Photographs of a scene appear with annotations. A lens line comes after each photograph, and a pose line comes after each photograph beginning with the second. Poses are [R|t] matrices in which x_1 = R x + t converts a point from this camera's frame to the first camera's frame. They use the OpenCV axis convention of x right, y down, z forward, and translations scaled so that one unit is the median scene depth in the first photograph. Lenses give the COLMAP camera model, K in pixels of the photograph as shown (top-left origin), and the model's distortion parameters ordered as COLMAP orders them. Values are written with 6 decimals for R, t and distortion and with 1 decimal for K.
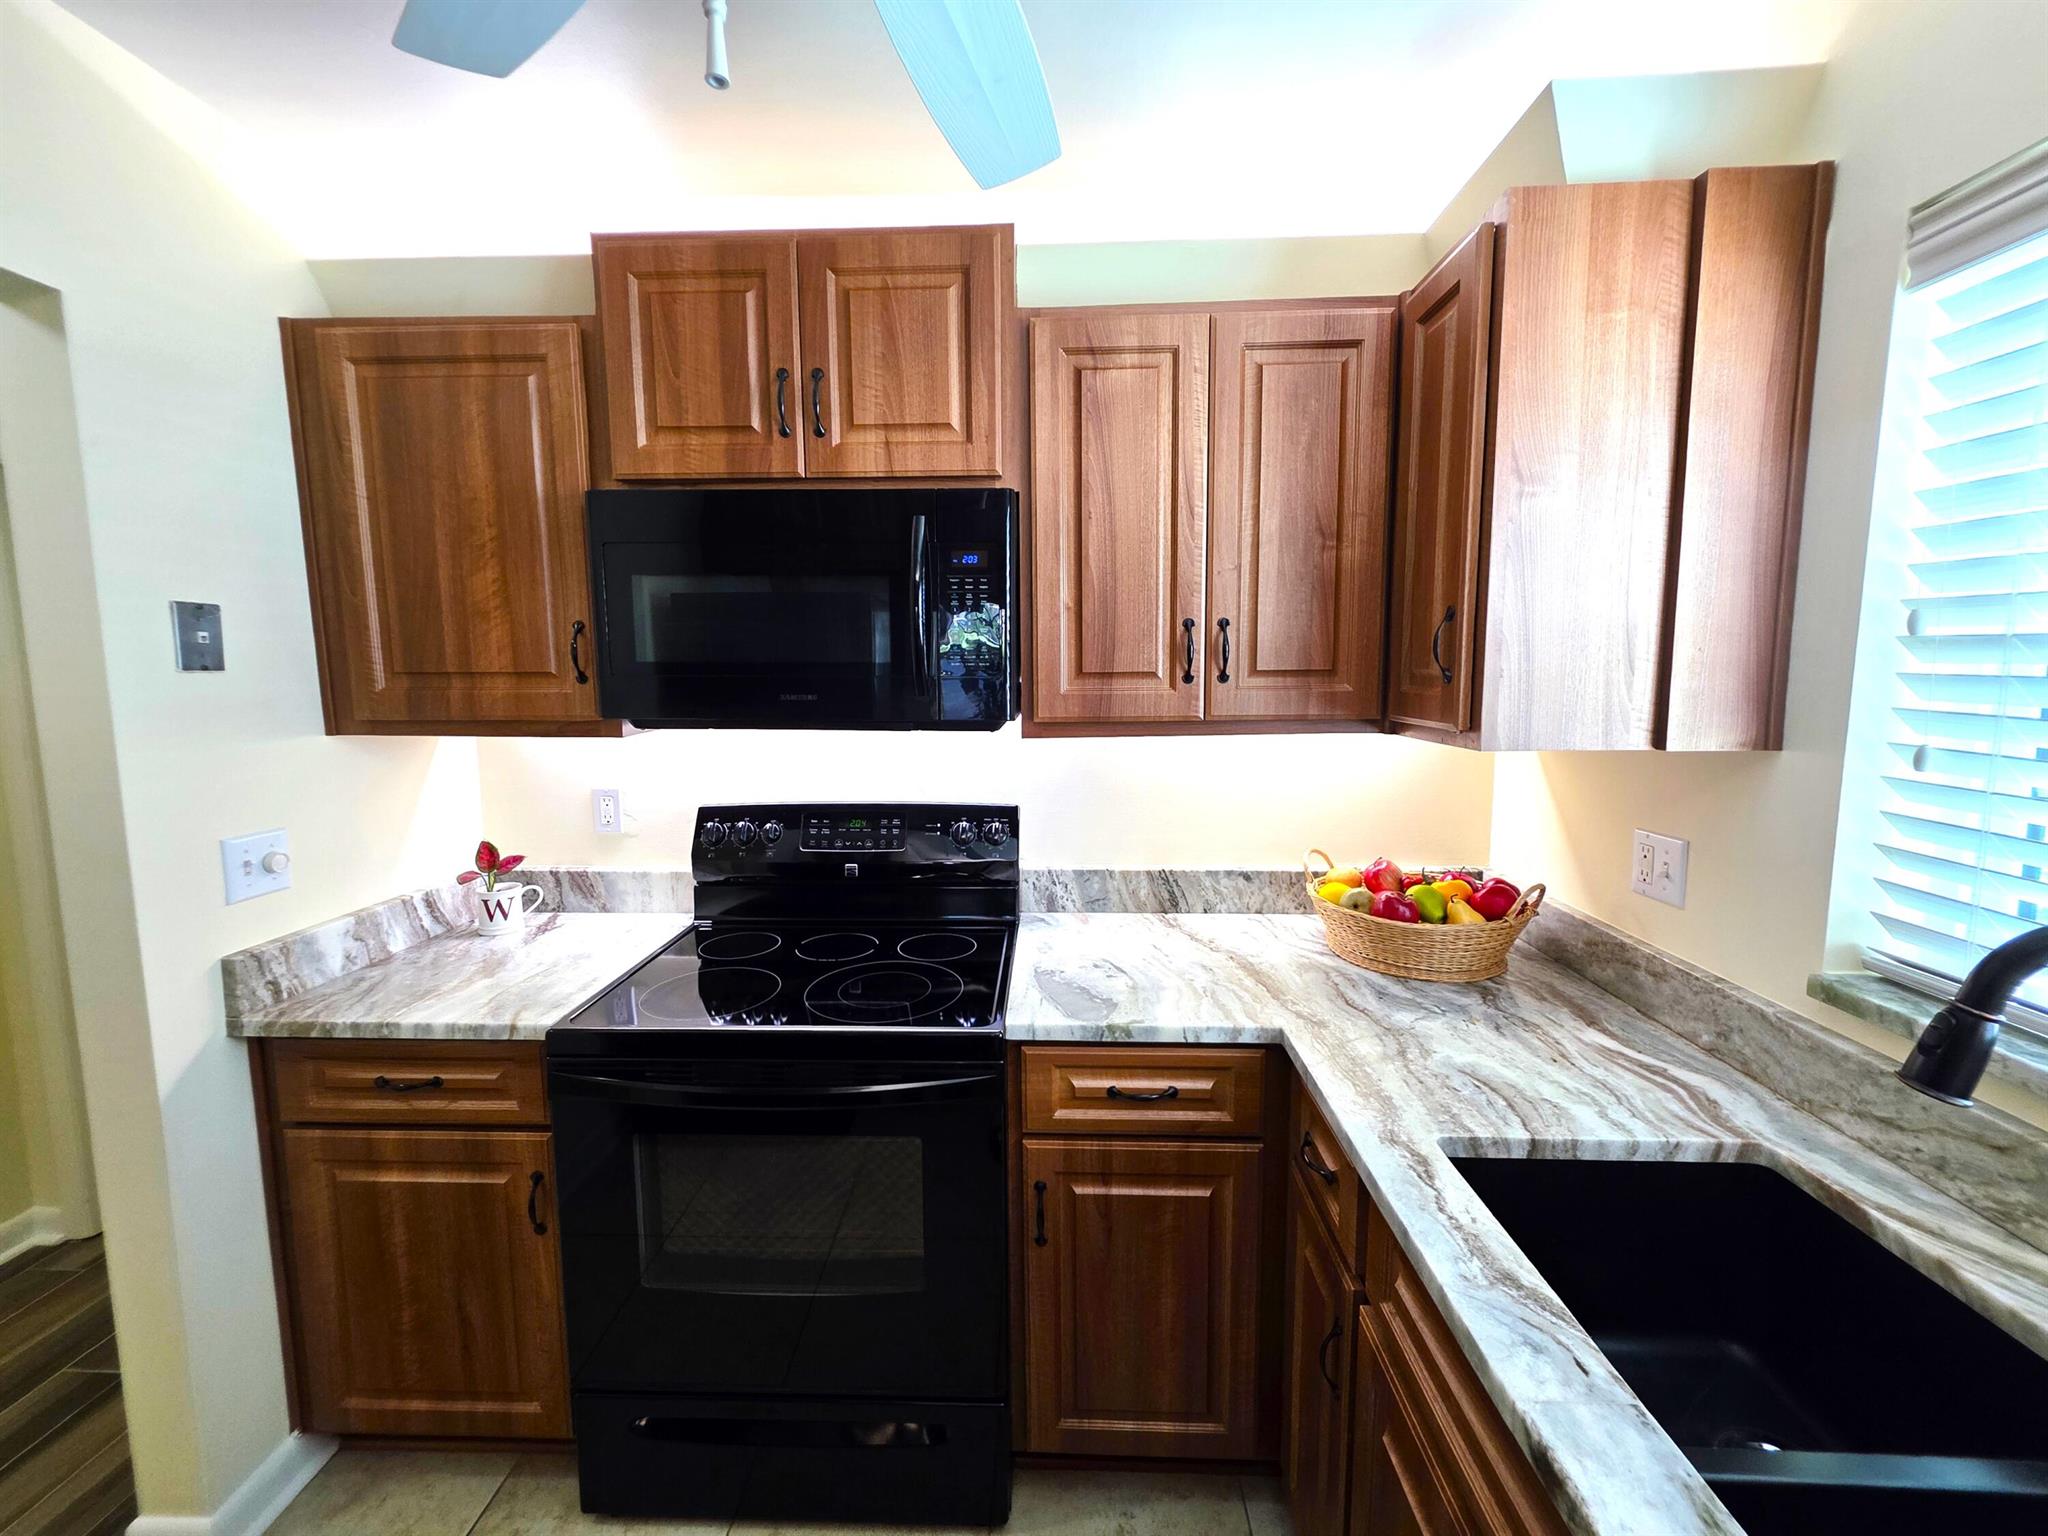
lens RADIAL K [[821.2, 0, 1027.6], [0, 821.2, 756.6], [0, 0, 1]] dist [0.002547, -0.000507]
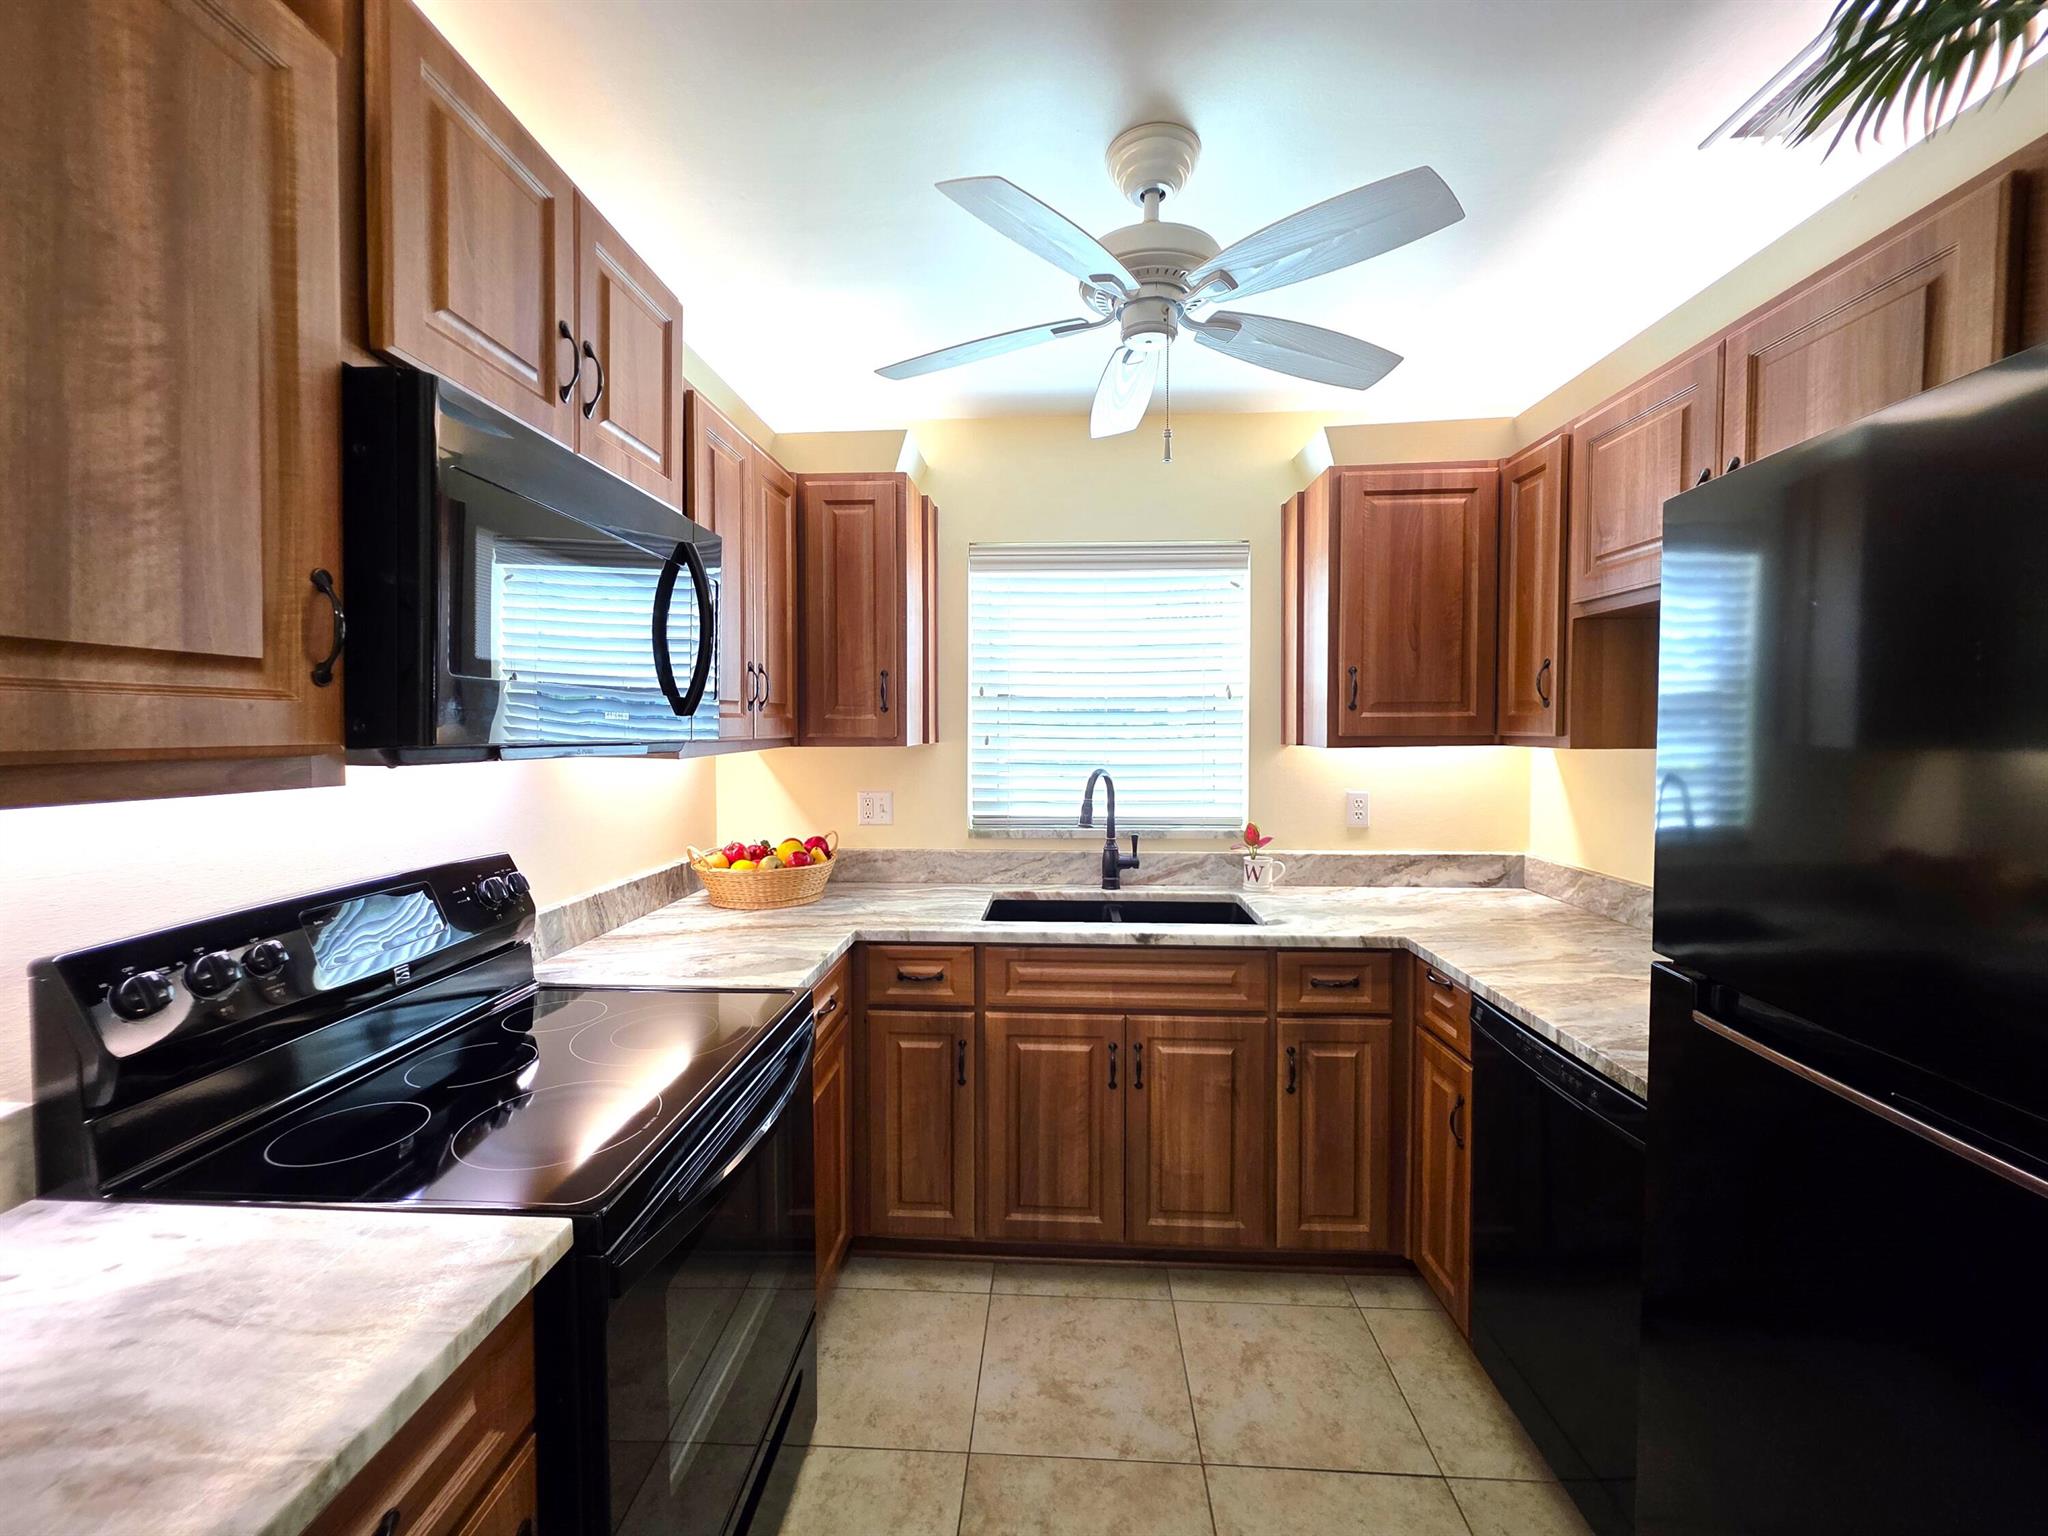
lens RADIAL K [[821.2, 0, 1025.8], [0, 821.2, 752.8], [0, 0, 1]] dist [0.002547, -0.000507]
pose [[0.006500, -0.026833, 0.999619, -1.087383], [0.108602, 0.993746, 0.025970, -0.009359], [-0.994064, 0.108392, 0.009374, 0.549157]]
